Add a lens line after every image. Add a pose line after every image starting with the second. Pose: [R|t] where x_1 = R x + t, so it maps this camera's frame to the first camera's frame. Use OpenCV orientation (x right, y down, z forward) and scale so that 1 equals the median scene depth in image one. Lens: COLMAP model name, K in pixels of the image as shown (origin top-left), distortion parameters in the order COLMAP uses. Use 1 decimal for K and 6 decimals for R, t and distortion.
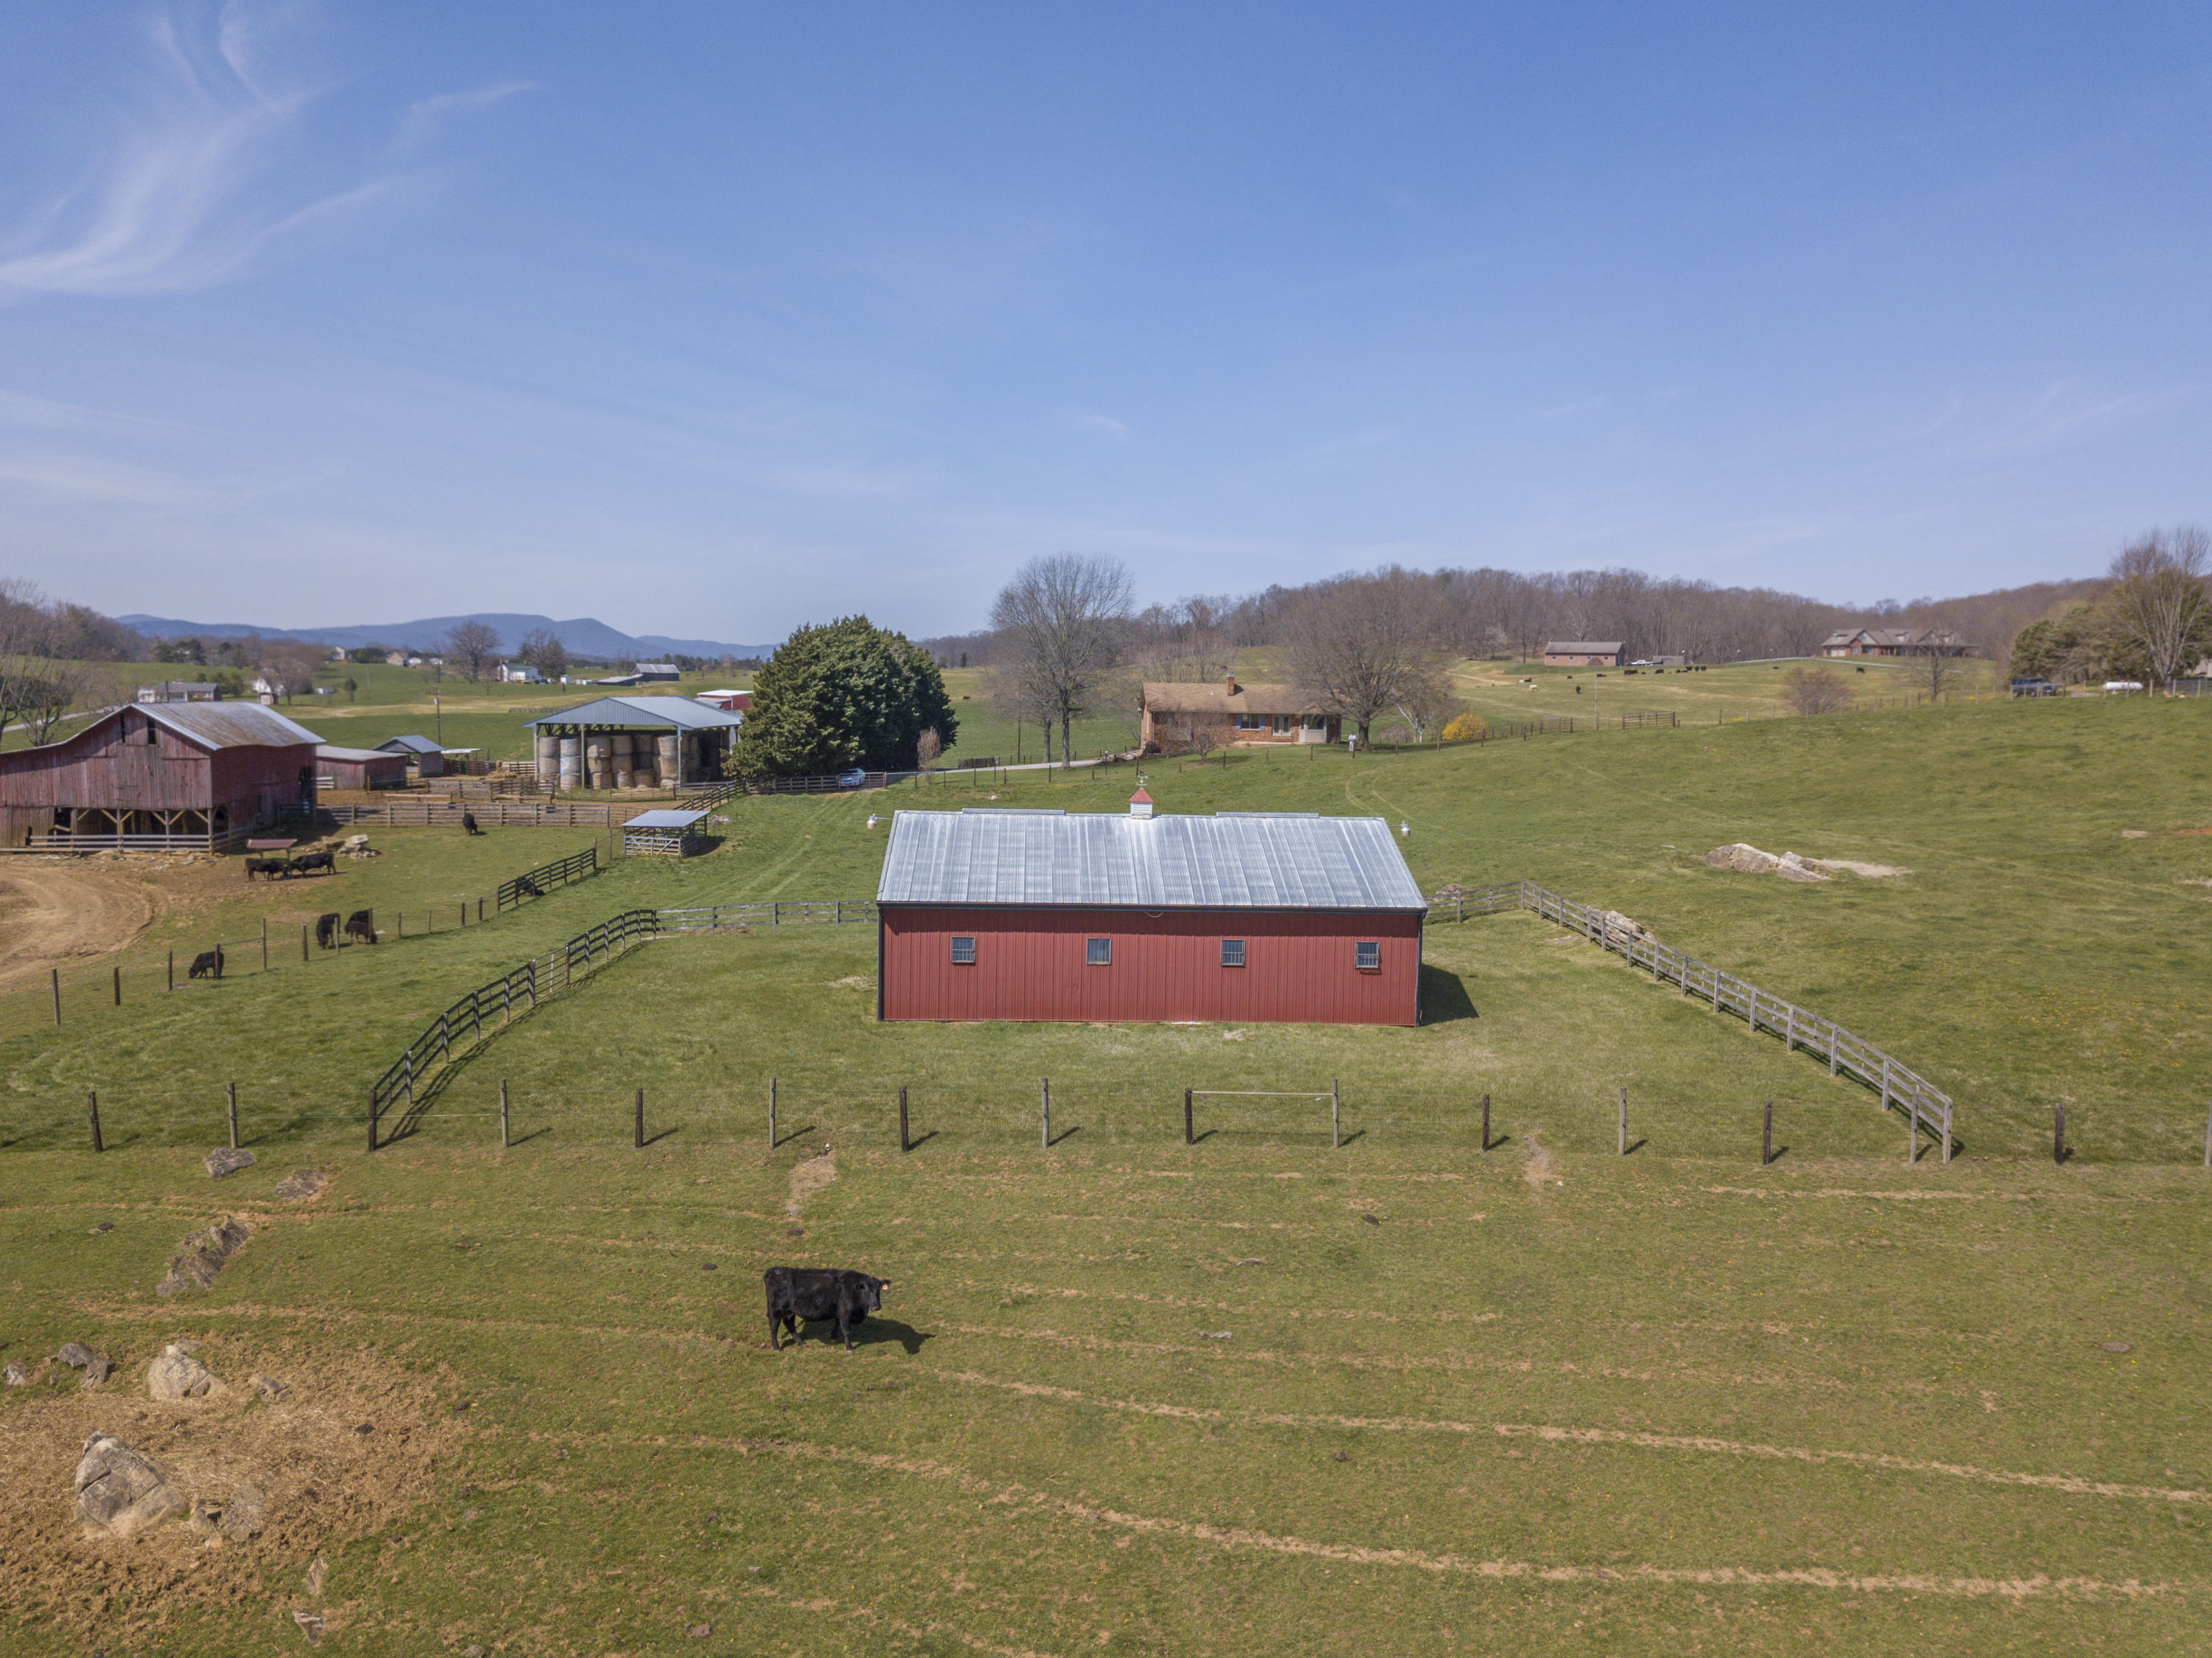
lens RADIAL K [[1662.4, 0, 1106.0], [0, 1662.4, 829.0], [0, 0, 1]] dist [0.015343, 0.010629]
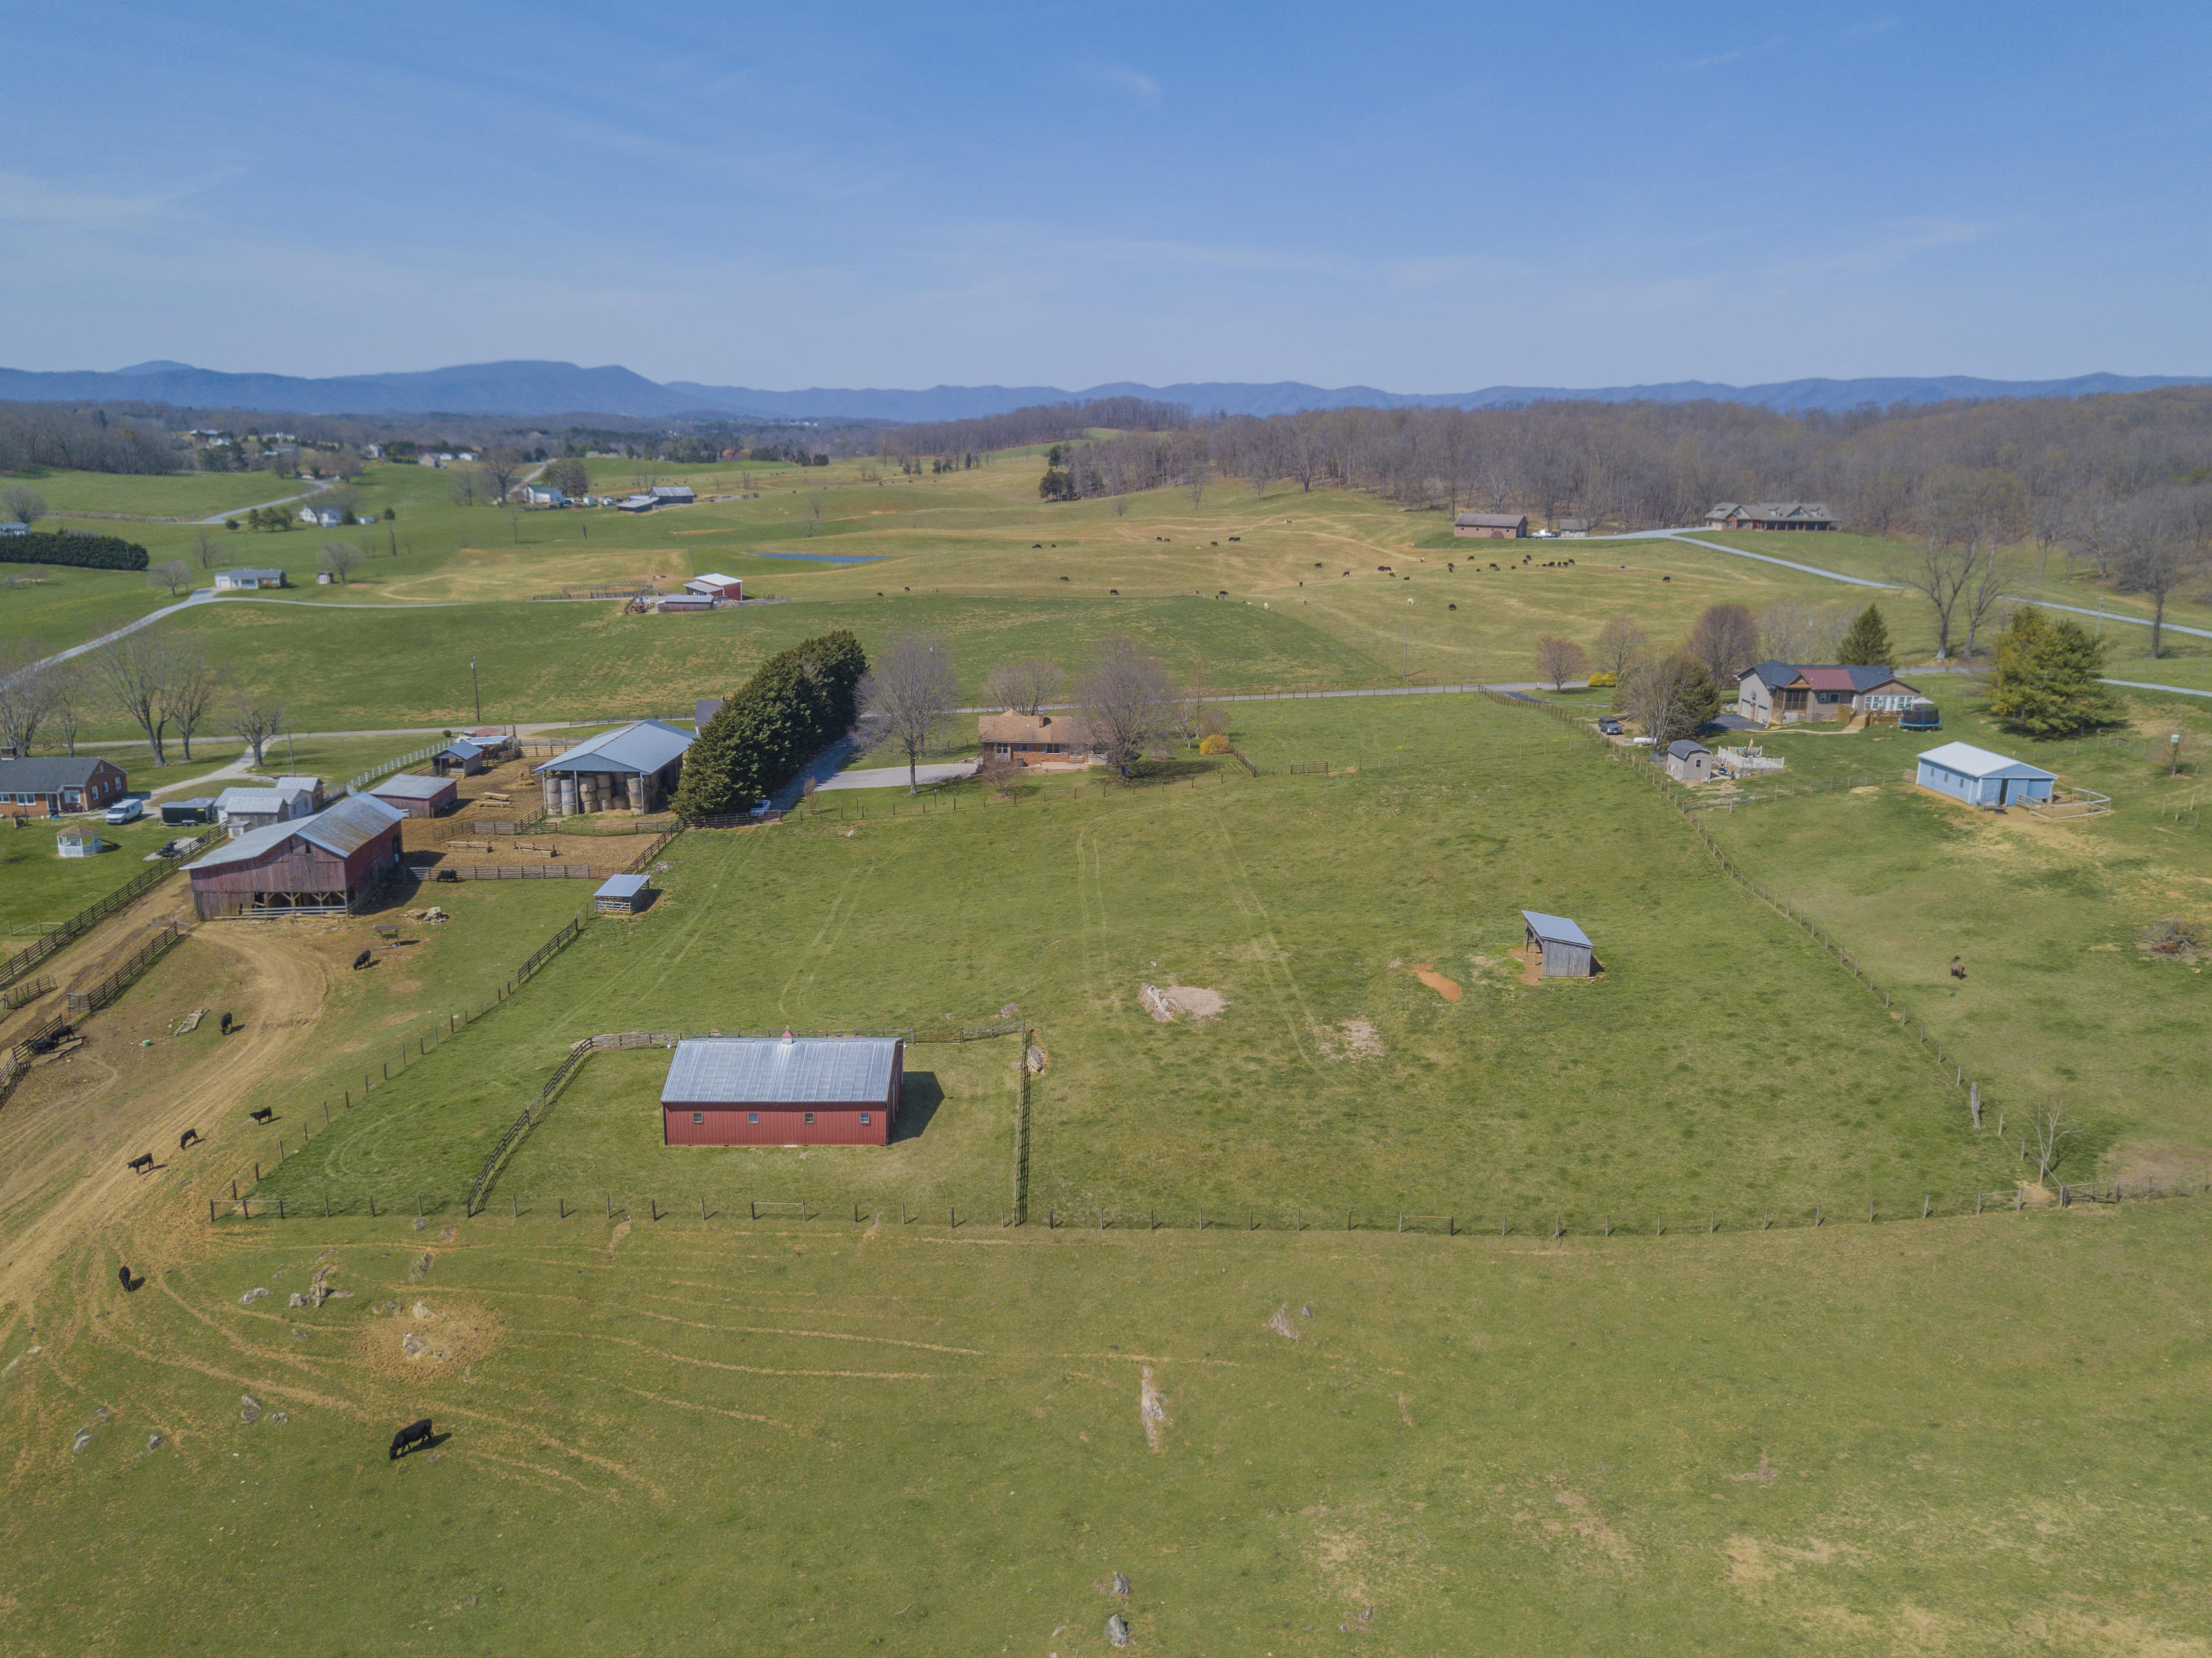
lens RADIAL K [[1662.4, 0, 1106.0], [0, 1662.4, 829.0], [0, 0, 1]] dist [0.015343, 0.010629]
pose [[0.999722, 0.002247, -0.023456, 0.257581], [0.001293, 0.988709, 0.149846, -0.321869], [0.023528, -0.149834, 0.988431, -0.610903]]
